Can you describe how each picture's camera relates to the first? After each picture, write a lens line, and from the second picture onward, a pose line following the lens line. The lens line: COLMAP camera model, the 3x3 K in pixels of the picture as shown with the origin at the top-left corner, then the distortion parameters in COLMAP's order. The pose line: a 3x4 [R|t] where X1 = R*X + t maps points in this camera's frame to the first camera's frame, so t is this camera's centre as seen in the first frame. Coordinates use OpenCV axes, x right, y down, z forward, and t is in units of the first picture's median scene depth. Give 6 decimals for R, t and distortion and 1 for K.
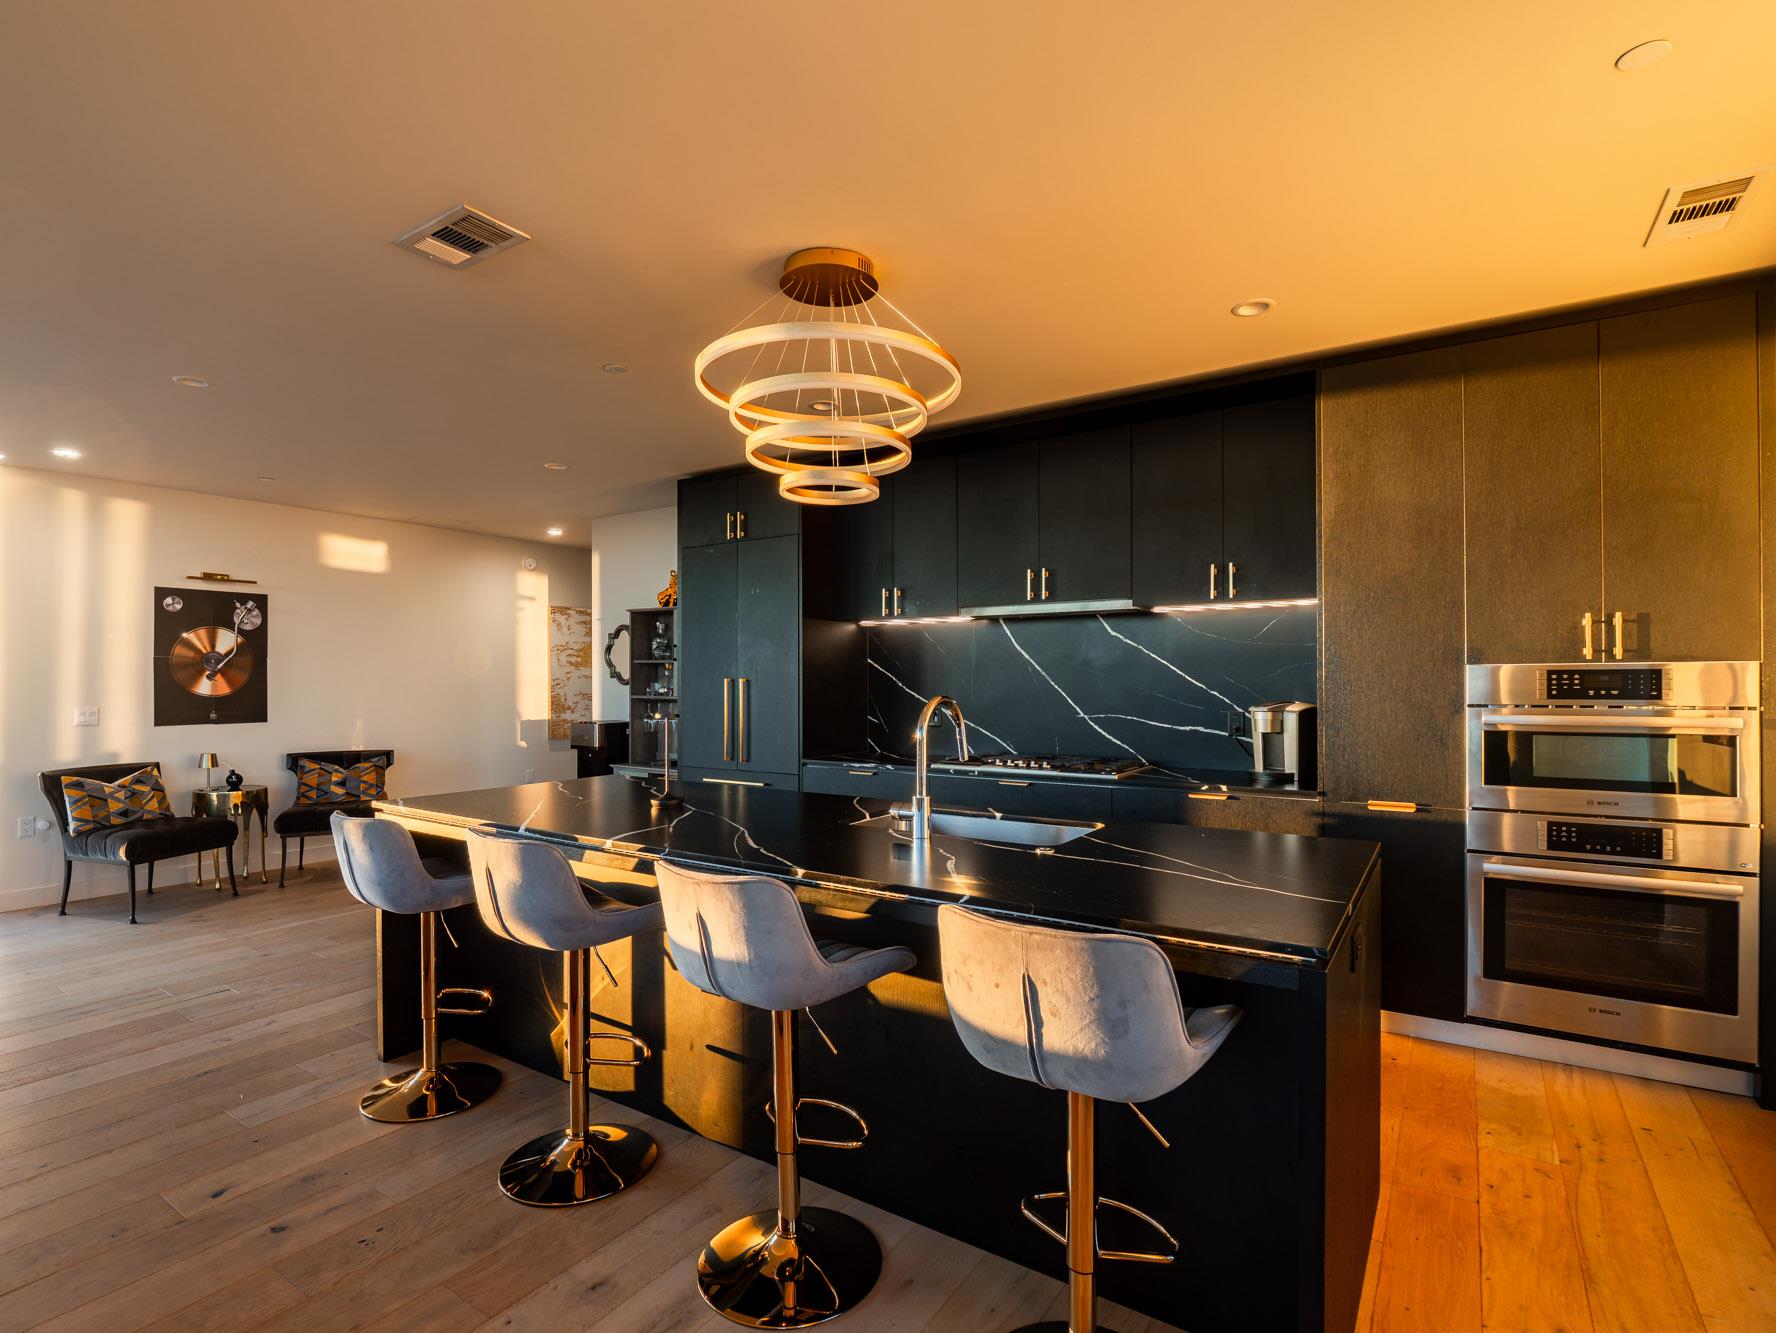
lens RADIAL K [[877.4, 0, 833.6], [0, 877.4, 691.5], [0, 0, 1]] dist [-0.001278, -0.014407]
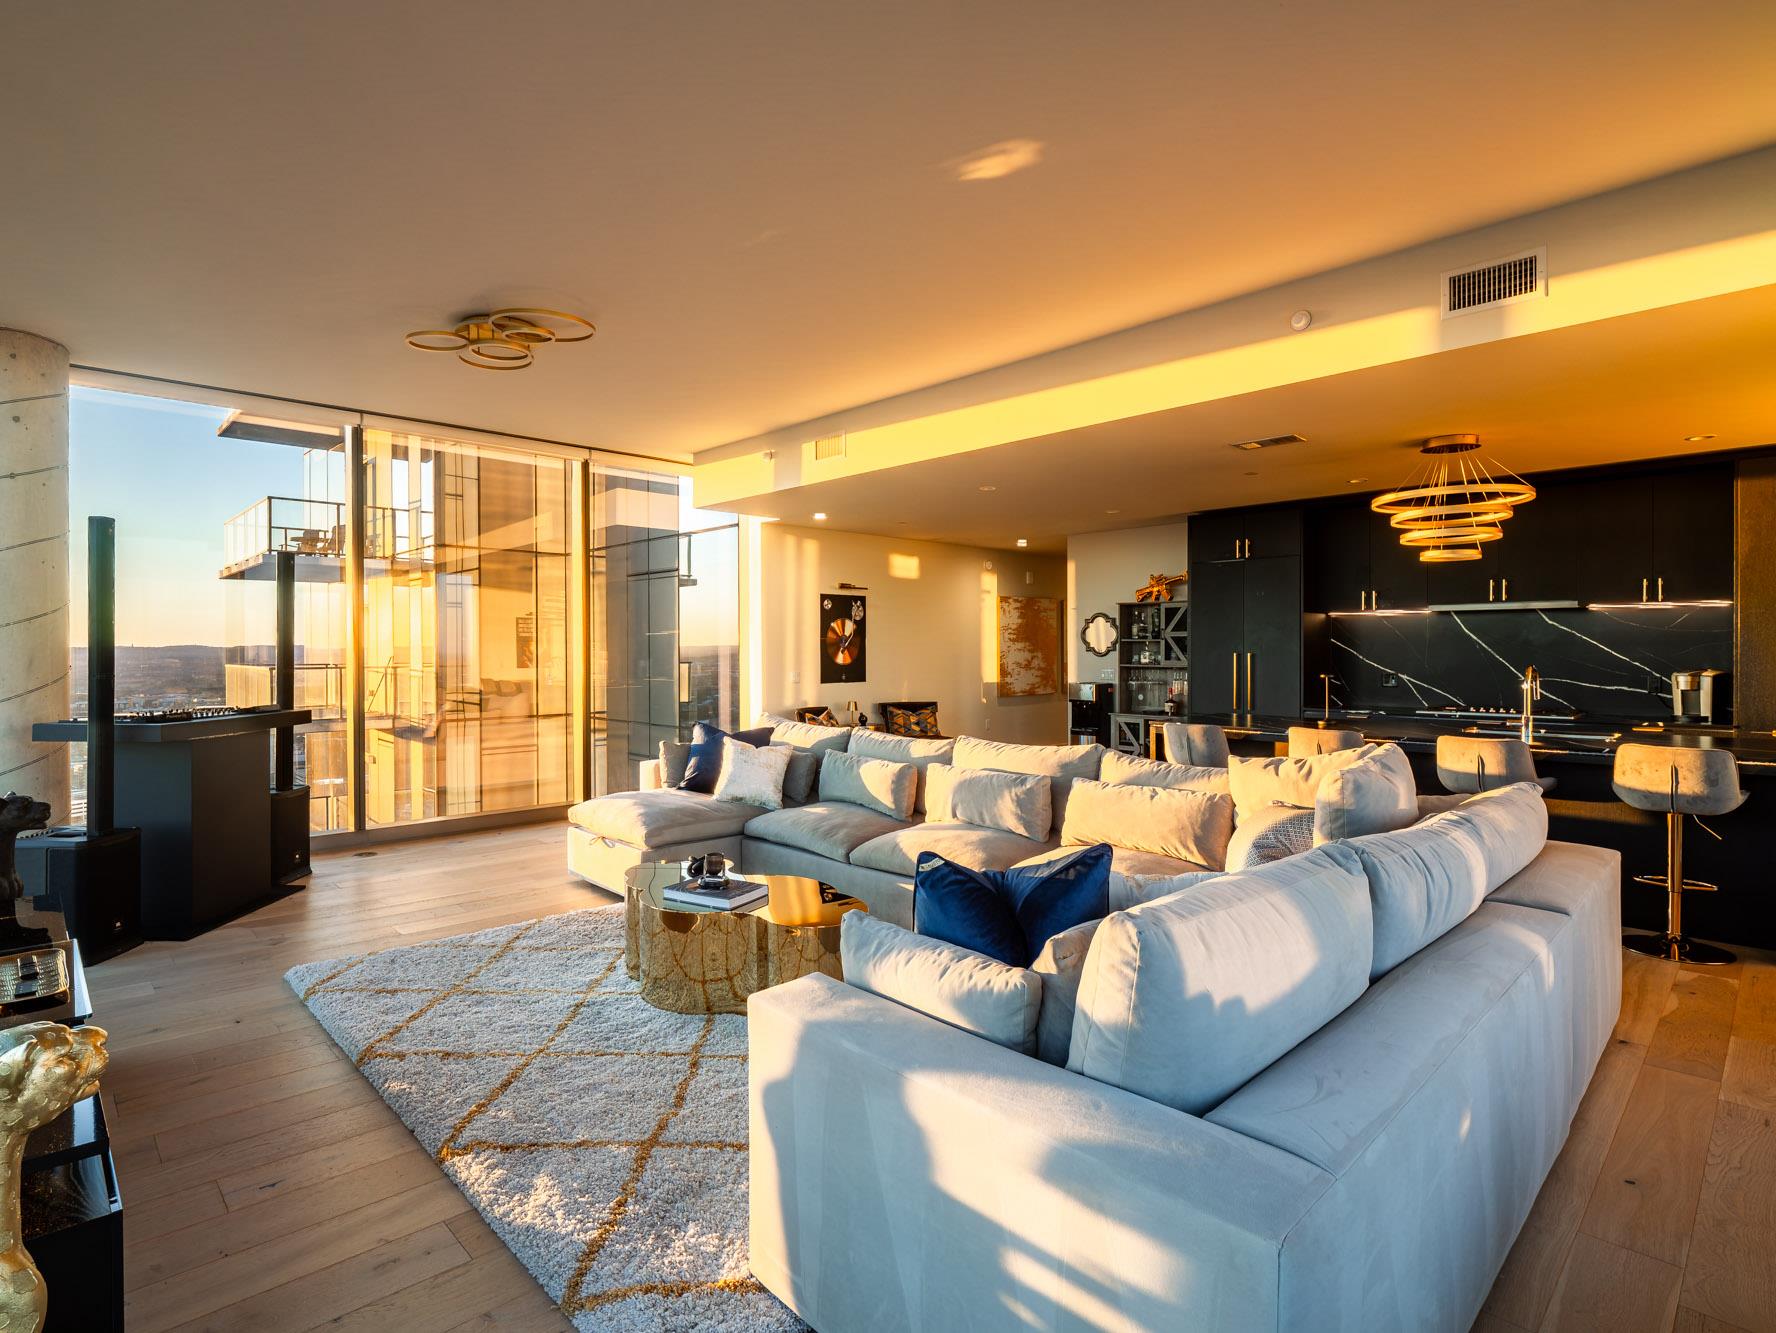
lens RADIAL K [[877.4, 0, 833.6], [0, 877.4, 691.5], [0, 0, 1]] dist [-0.001278, -0.014407]
pose [[0.976572, 0.008863, -0.215006, -0.409363], [-0.001280, 0.999373, 0.035381, -0.001408], [0.215185, -0.034277, 0.975972, -0.511812]]
